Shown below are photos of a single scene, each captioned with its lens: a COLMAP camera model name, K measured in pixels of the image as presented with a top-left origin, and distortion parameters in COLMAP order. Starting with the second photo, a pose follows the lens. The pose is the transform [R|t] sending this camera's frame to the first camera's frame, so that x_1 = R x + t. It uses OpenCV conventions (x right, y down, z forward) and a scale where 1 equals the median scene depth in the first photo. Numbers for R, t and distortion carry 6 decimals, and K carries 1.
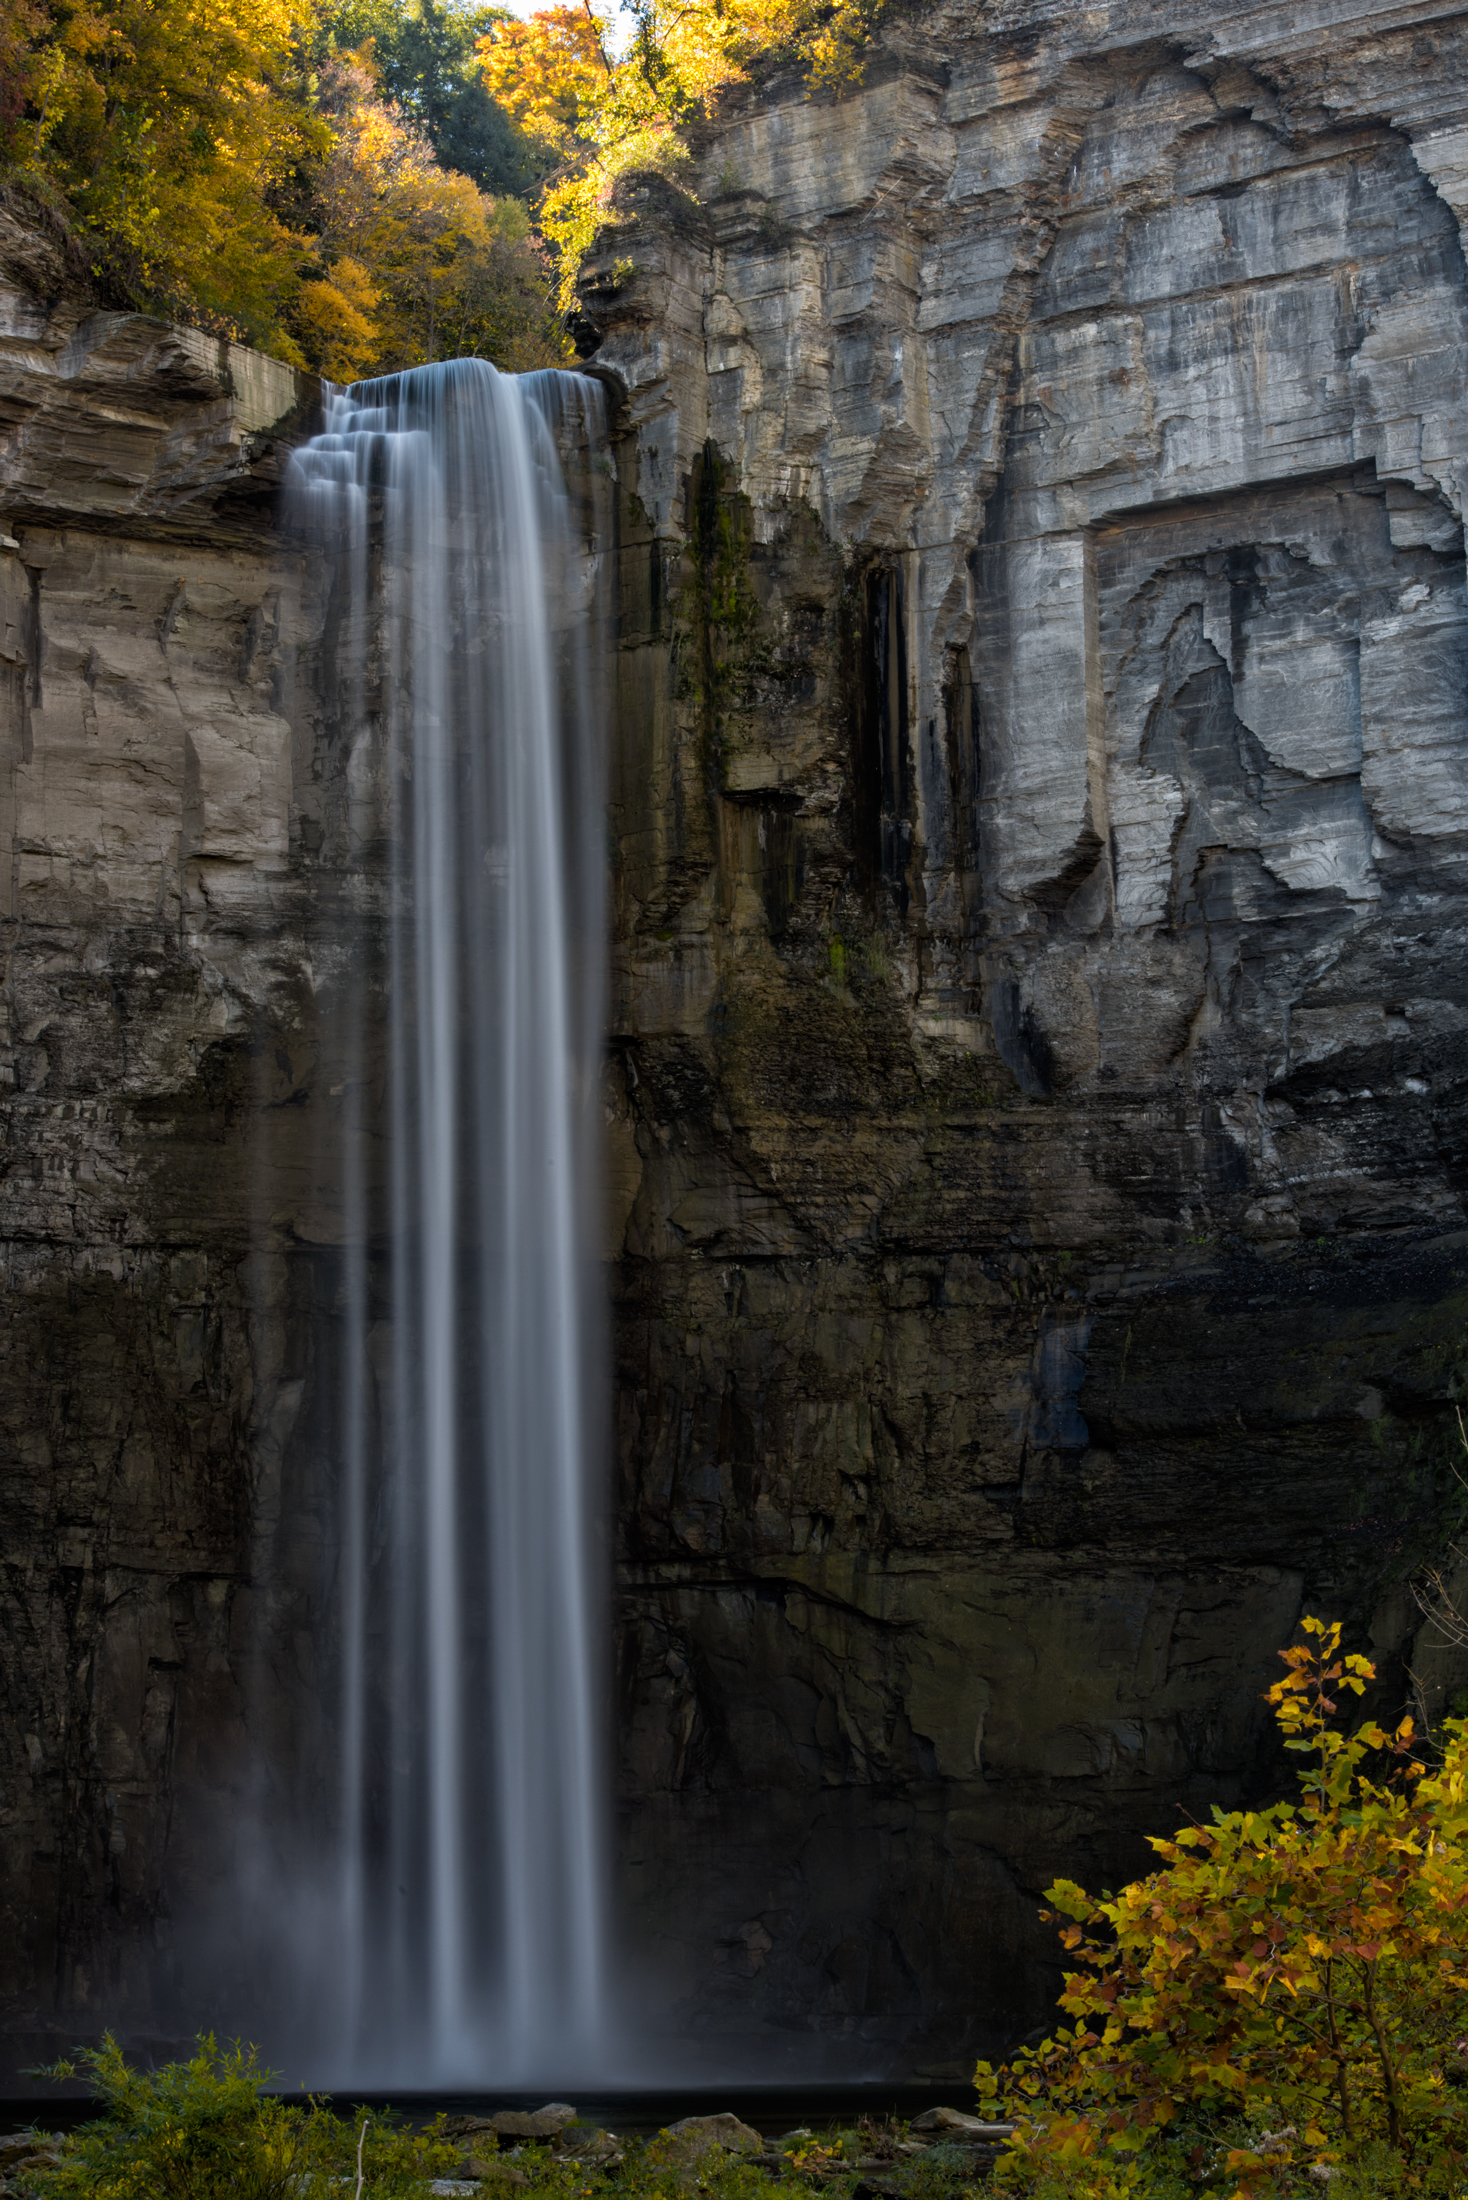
lens RADIAL K [[4741.8, 0, 725.2], [0, 4741.8, 1032.4], [0, 0, 1]] dist [-0.009712, 0.073414]
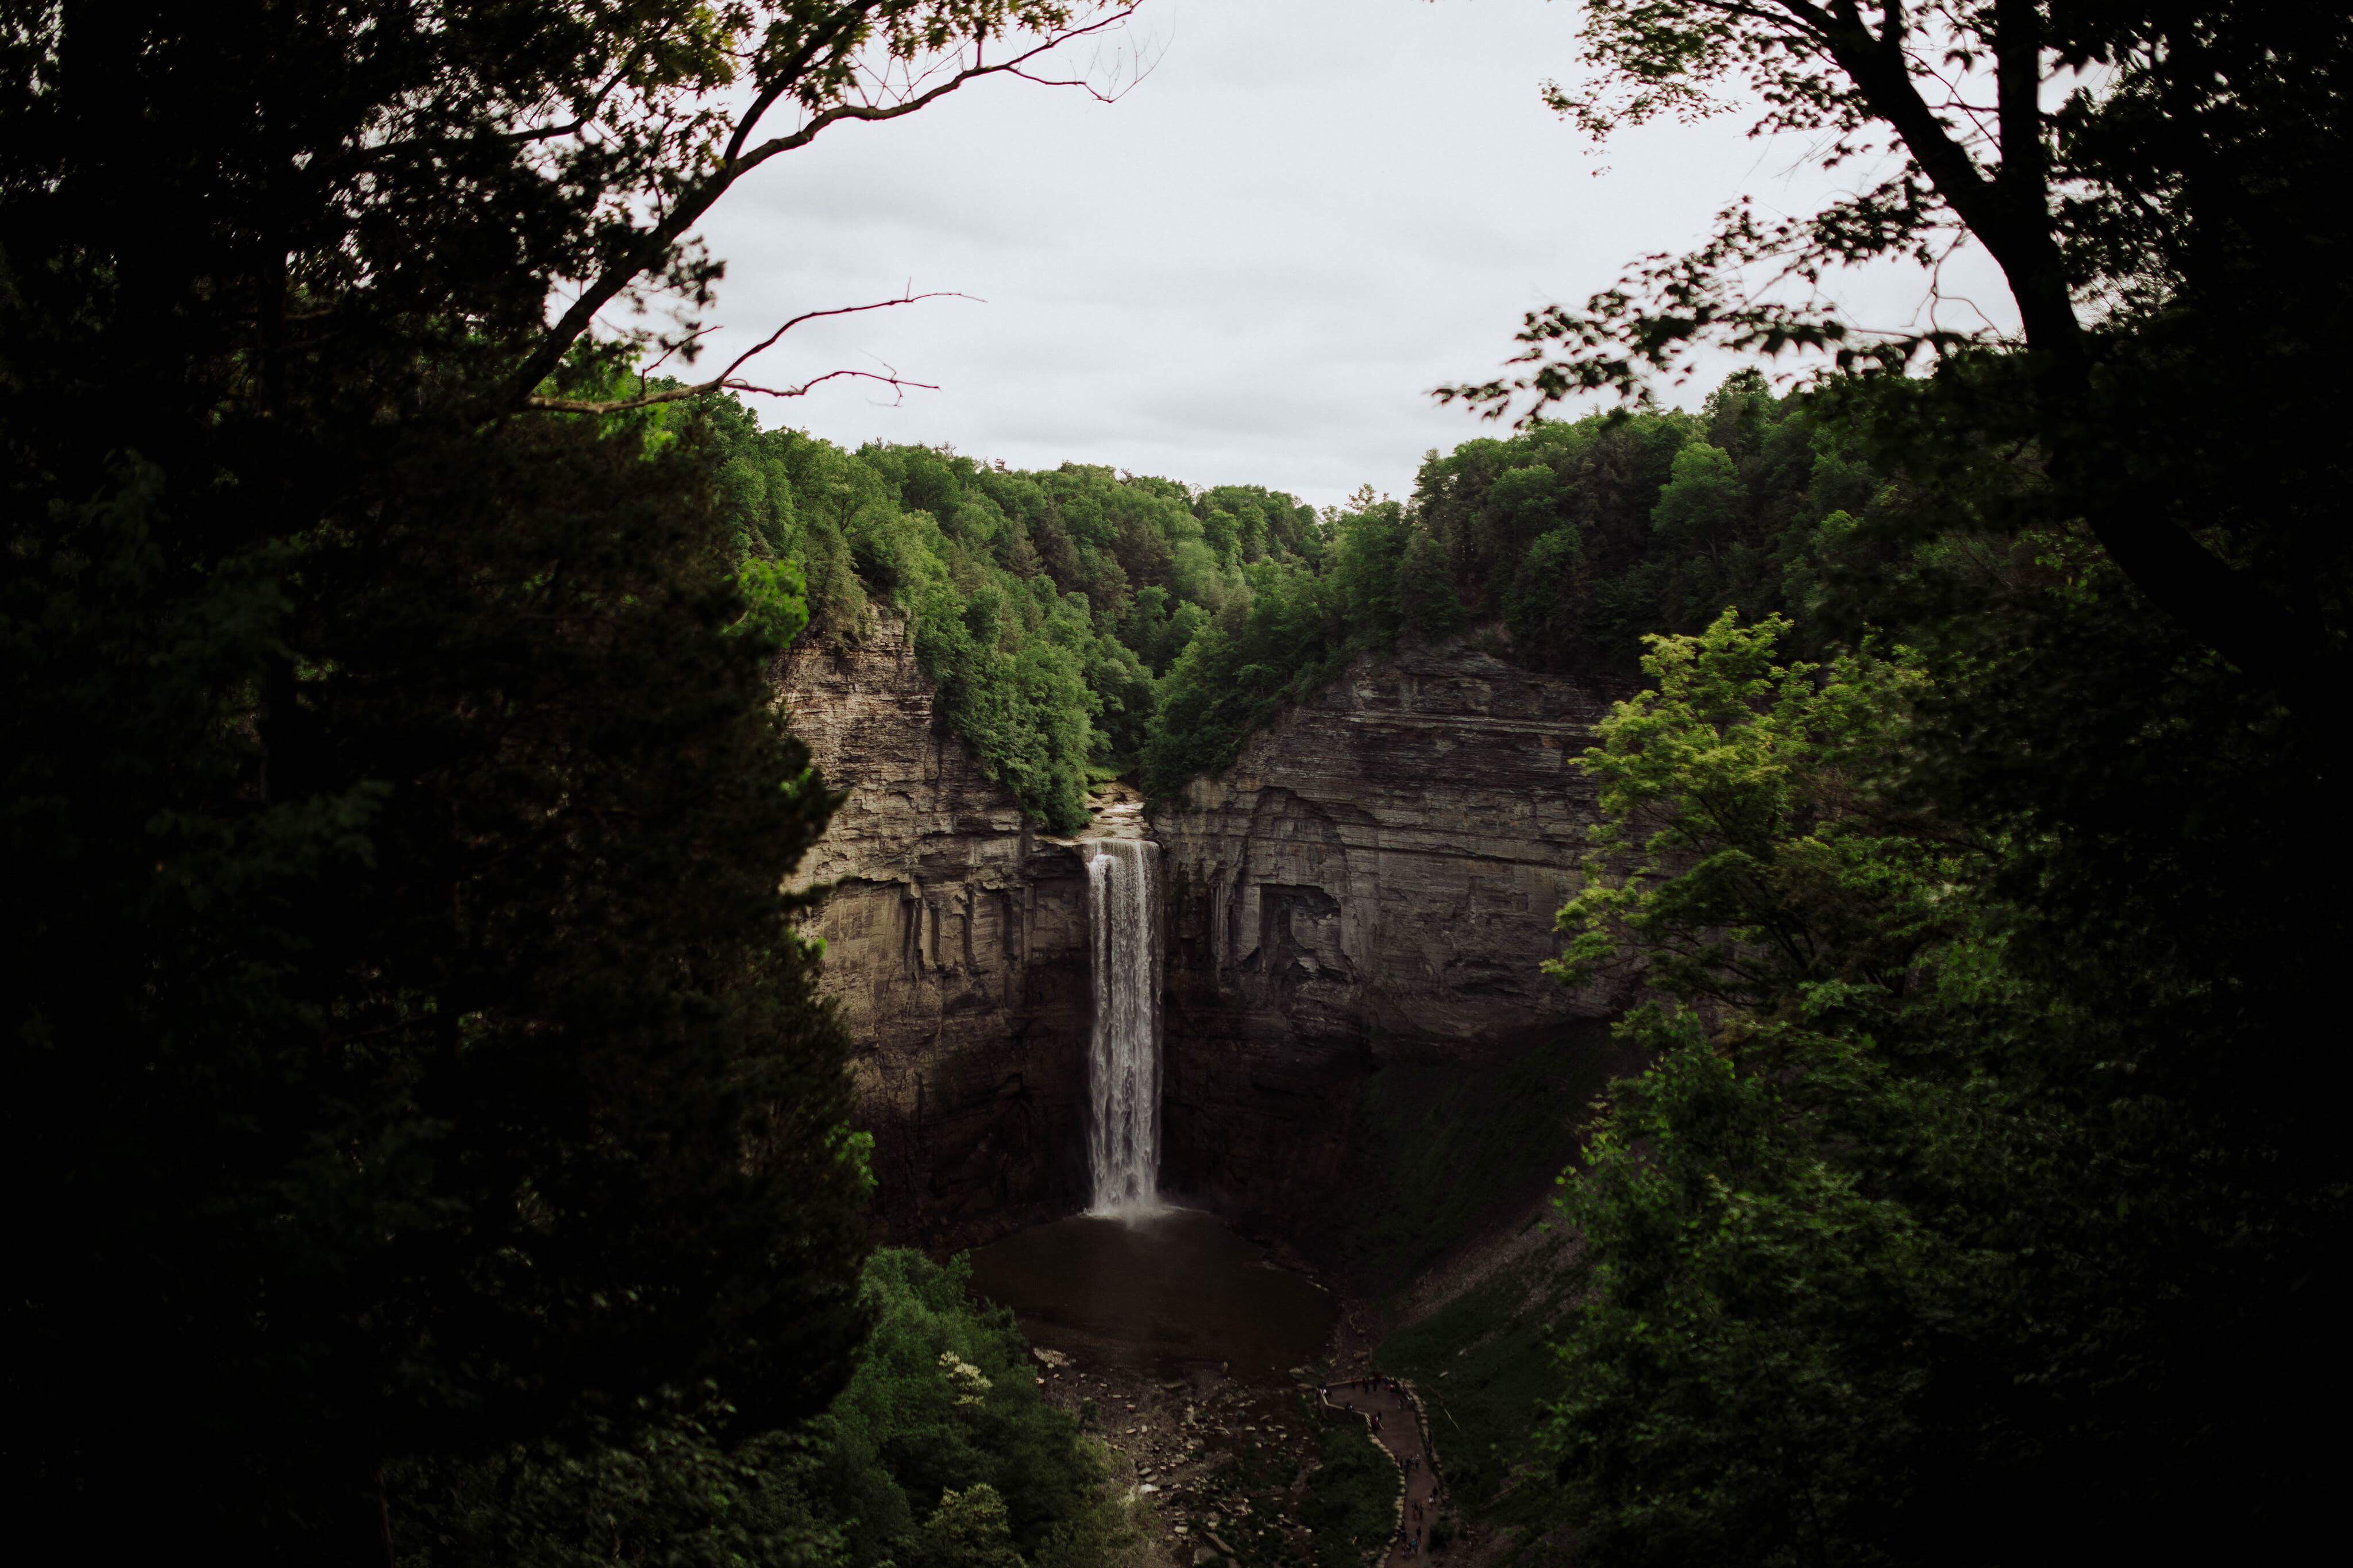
lens RADIAL K [[2213.8, 0, 1176.5], [0, 2213.8, 784.0], [0, 0, 1]] dist [0.057118, -0.007573]
pose [[0.993566, 0.032920, 0.108363, -0.250837], [-0.060454, 0.963265, 0.261661, -0.781808], [-0.095768, -0.266528, 0.959057, -1.078988]]
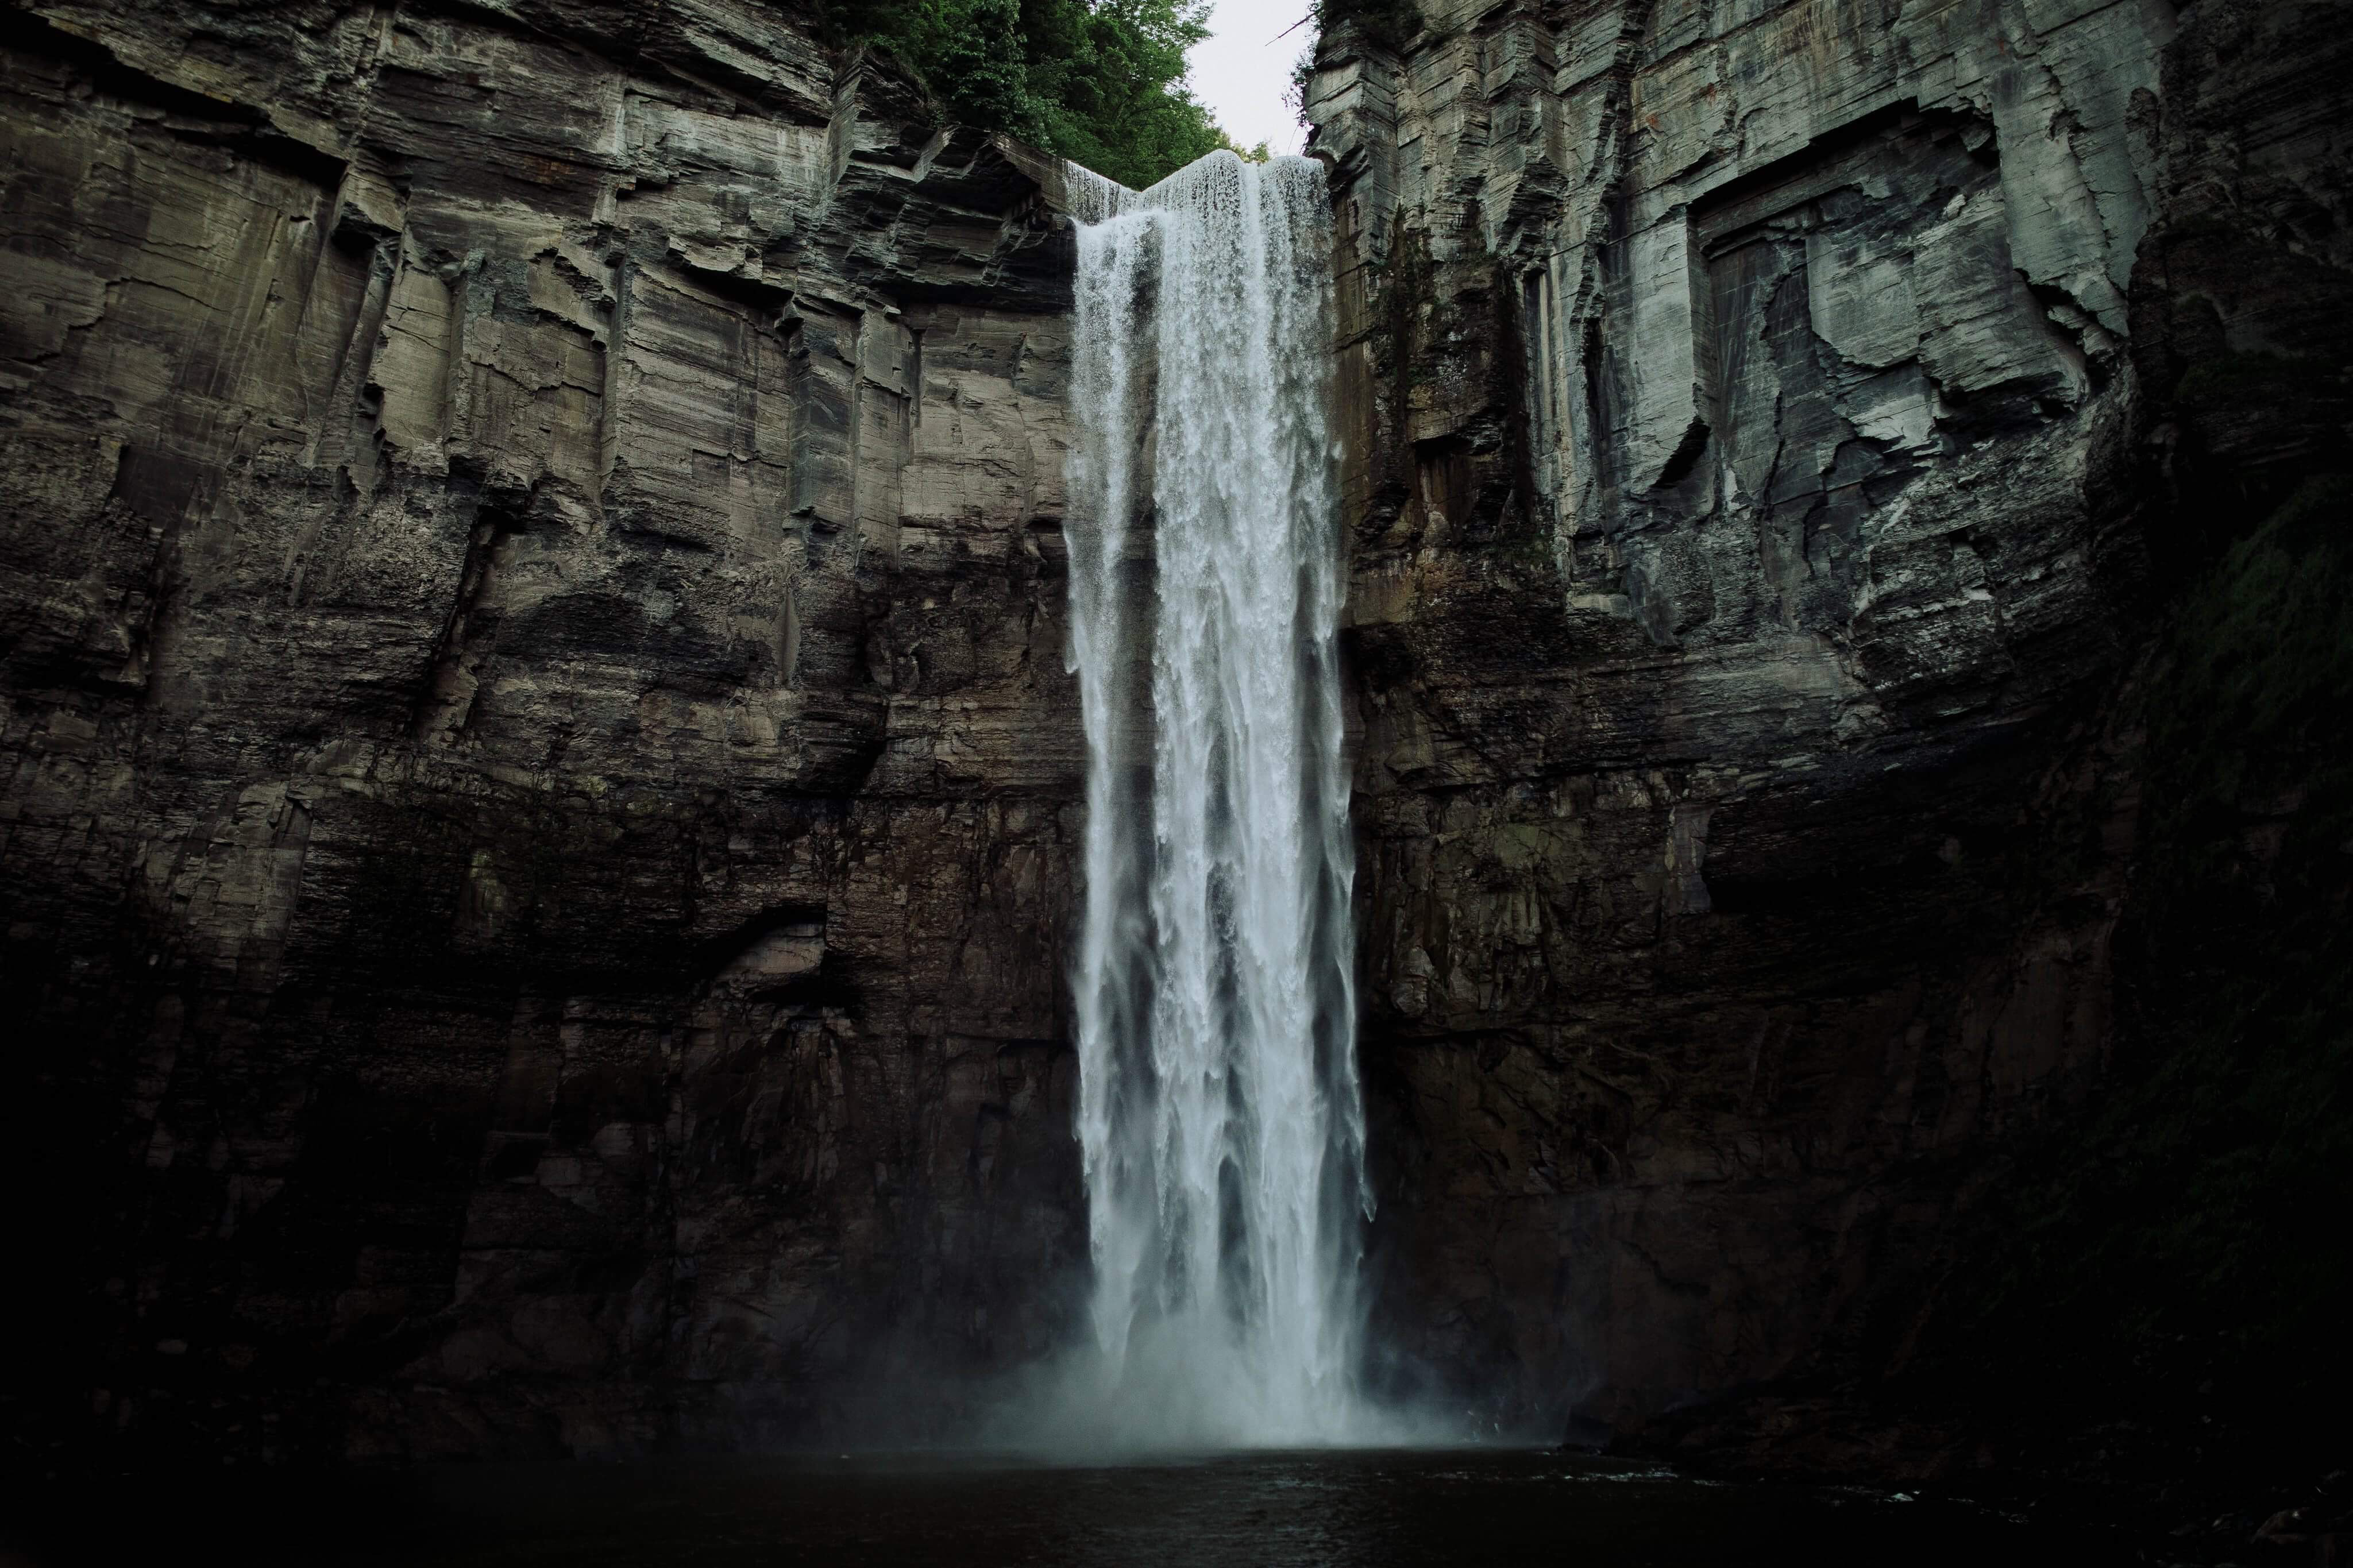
lens RADIAL K [[2213.8, 0, 1176.5], [0, 2213.8, 784.0], [0, 0, 1]] dist [0.057118, -0.007573]
pose [[0.971427, -0.058122, -0.230112, 0.072711], [0.045869, 0.997248, -0.058250, 0.078062], [0.232864, 0.046030, 0.971419, 0.395259]]
